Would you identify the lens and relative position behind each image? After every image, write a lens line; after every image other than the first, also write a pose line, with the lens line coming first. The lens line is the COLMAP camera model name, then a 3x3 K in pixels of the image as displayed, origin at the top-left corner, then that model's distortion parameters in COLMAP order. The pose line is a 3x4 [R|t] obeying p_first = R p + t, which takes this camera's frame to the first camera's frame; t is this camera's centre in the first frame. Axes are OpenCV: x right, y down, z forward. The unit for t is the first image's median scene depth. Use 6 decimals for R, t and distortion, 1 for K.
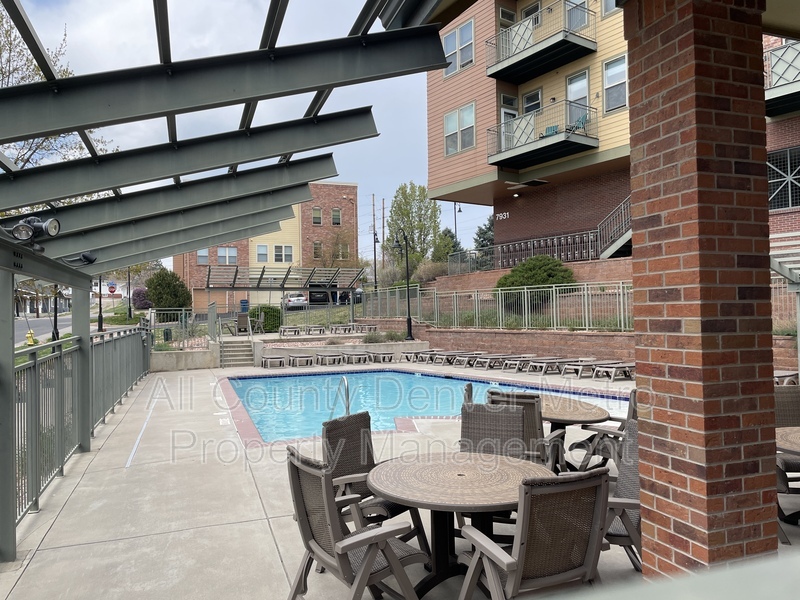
lens RADIAL K [[596.4, 0, 399.7], [0, 596.4, 317.5], [0, 0, 1]] dist [0.006181, 0.002131]
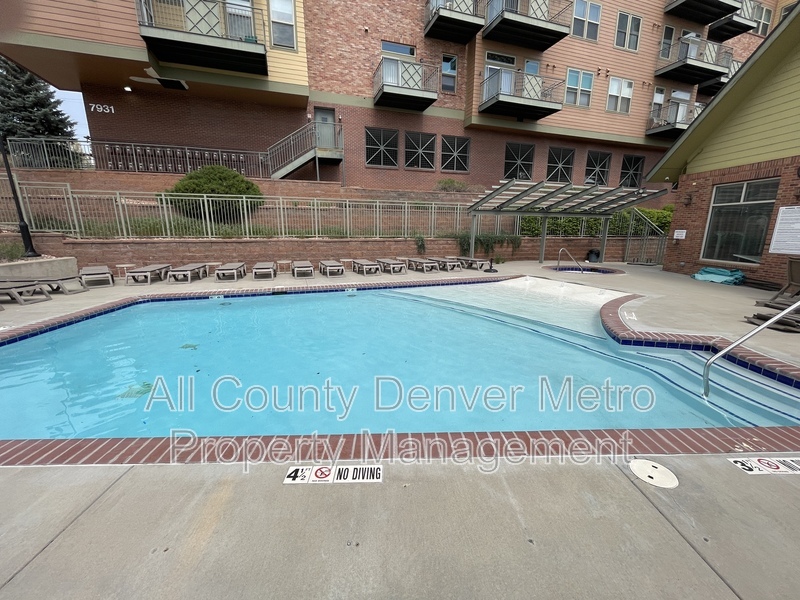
lens RADIAL K [[326.0, 0, 400.0], [0, 326.0, 300.0], [0, 0, 1]] dist [-0.003684, 0.000258]
pose [[0.289599, -0.185850, 0.938931, -0.254368], [-0.002889, 0.980794, 0.195027, 0.013759], [-0.957144, -0.059192, 0.283500, 0.550446]]
